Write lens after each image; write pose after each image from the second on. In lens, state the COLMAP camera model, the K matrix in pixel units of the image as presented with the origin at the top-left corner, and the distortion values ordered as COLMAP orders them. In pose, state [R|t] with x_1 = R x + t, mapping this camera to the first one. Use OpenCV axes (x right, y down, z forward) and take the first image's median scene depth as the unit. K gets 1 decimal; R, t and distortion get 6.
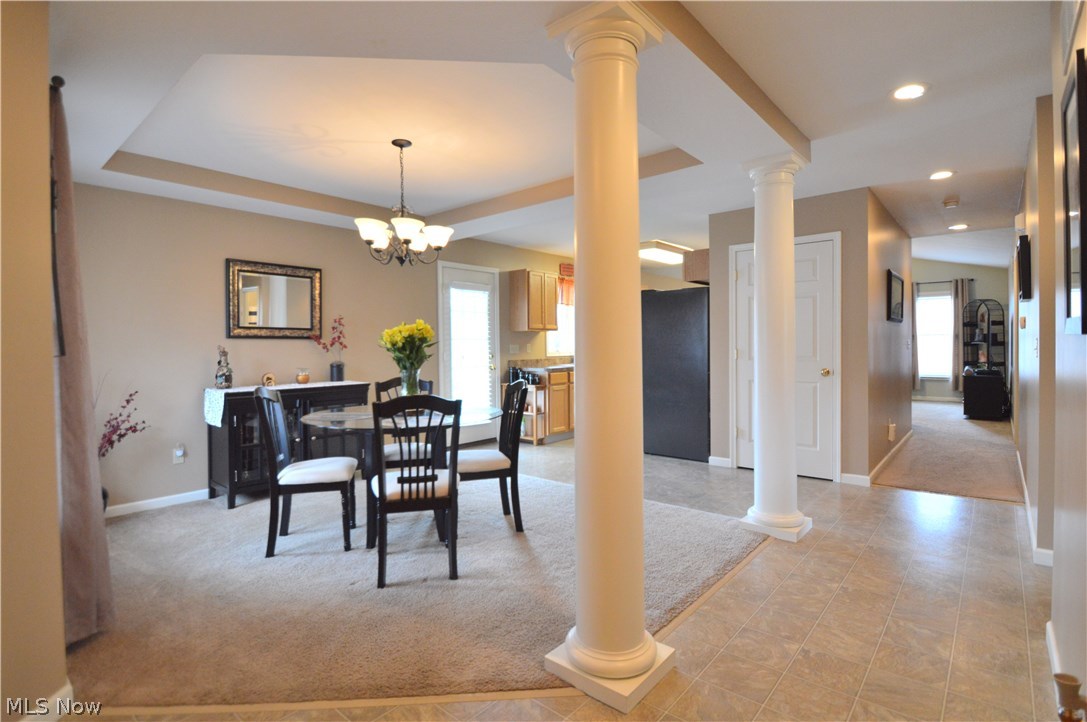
lens RADIAL K [[537.0, 0, 543.9], [0, 537.0, 354.6], [0, 0, 1]] dist [-0.021496, -0.000840]
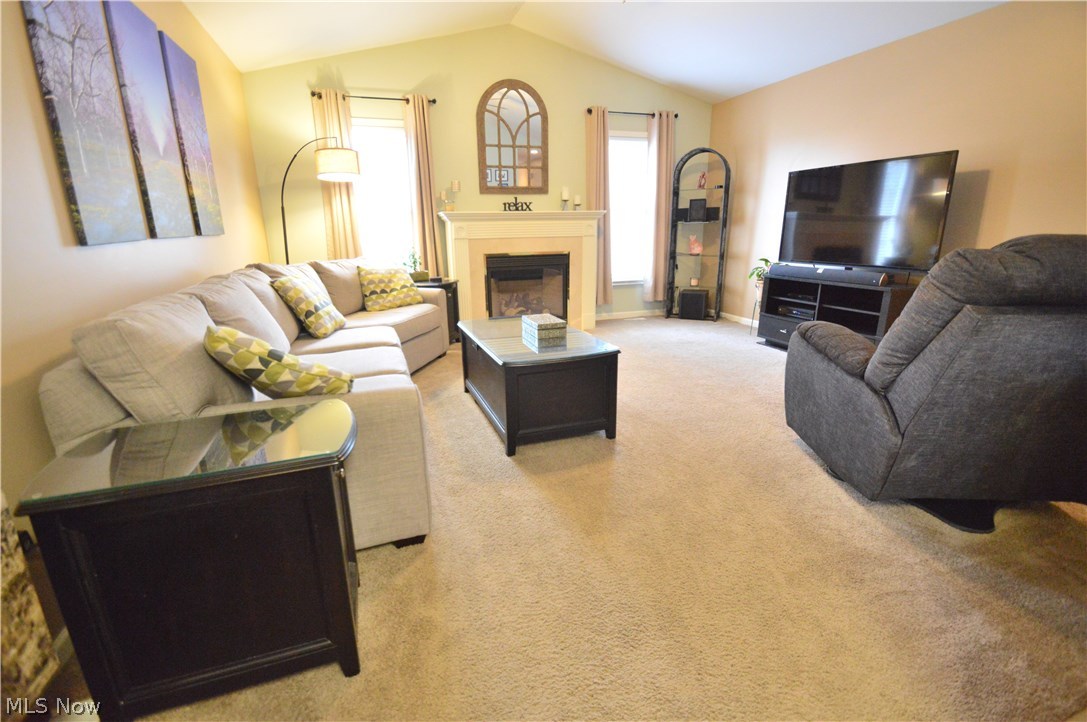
lens RADIAL K [[488.9, 0, 539.3], [0, 488.9, 358.7], [0, 0, 1]] dist [0.007380, -0.013059]
pose [[0.499979, -0.231624, 0.834488, 0.199043], [0.018687, 0.966232, 0.256995, -0.019168], [-0.865836, -0.112898, 0.487424, 0.831140]]
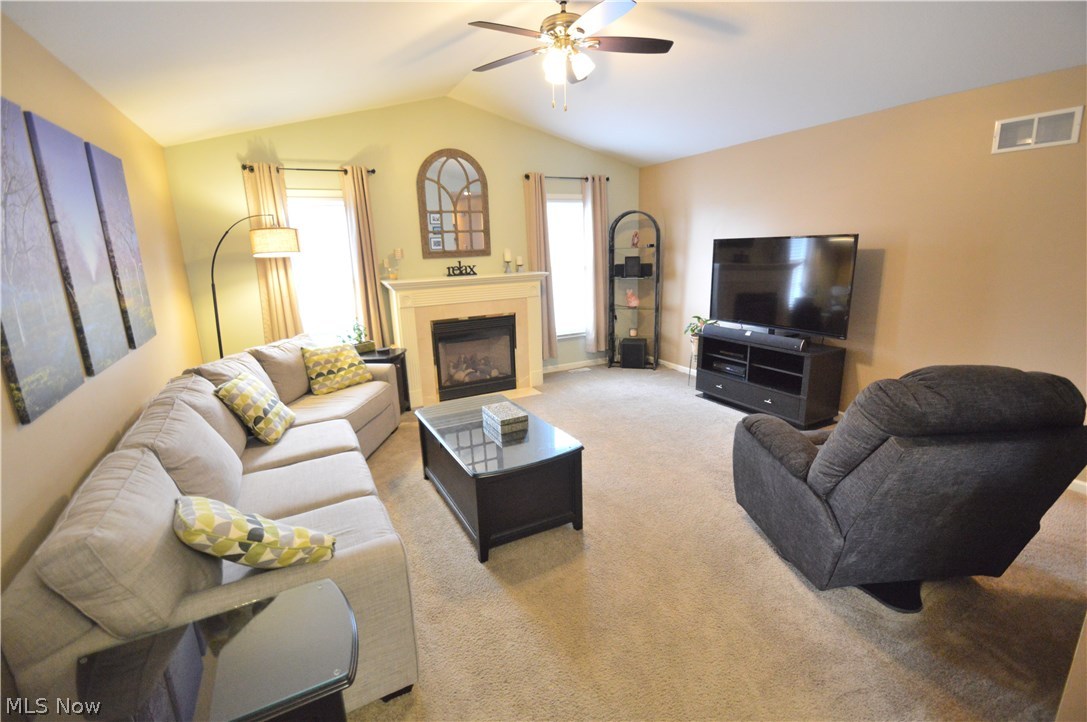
lens RADIAL K [[488.9, 0, 541.1], [0, 488.9, 357.7], [0, 0, 1]] dist [0.007380, -0.013059]
pose [[0.370502, -0.219513, 0.902520, 0.195995], [0.035649, 0.974317, 0.222341, -0.064444], [-0.928147, -0.050204, 0.368812, 0.845229]]
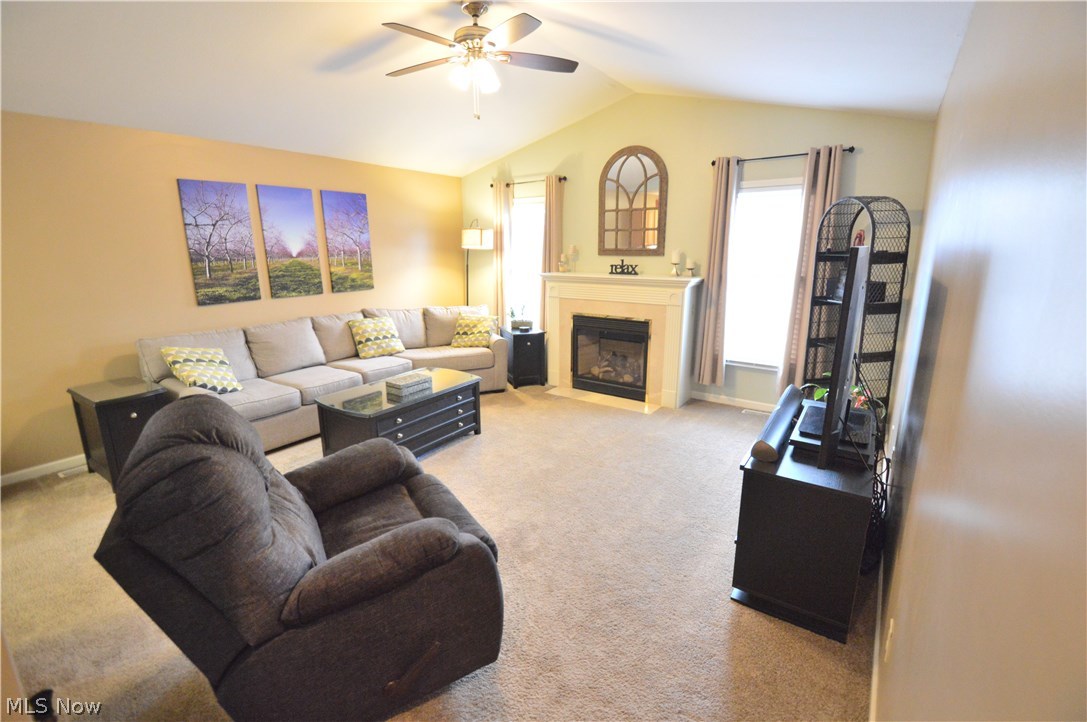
lens RADIAL K [[488.9, 0, 538.0], [0, 488.9, 354.5], [0, 0, 1]] dist [0.007380, -0.013059]
pose [[0.996268, -0.020711, 0.083792, 0.522726], [0.002341, 0.976911, 0.213632, -0.064679], [-0.086282, -0.212639, 0.973314, 0.604214]]
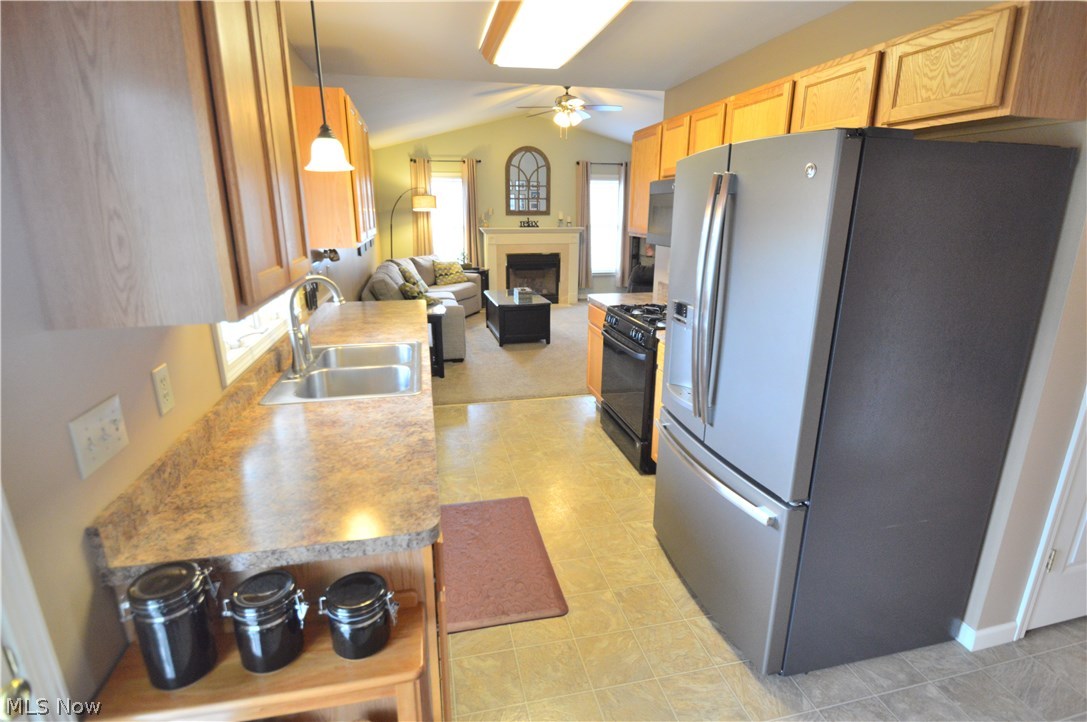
lens RADIAL K [[537.0, 0, 539.4], [0, 537.0, 360.5], [0, 0, 1]] dist [-0.021496, -0.000840]
pose [[0.591440, -0.215358, 0.777058, -0.082430], [0.001118, 0.963893, 0.266287, -0.060583], [-0.806348, -0.156624, 0.570326, 0.557566]]
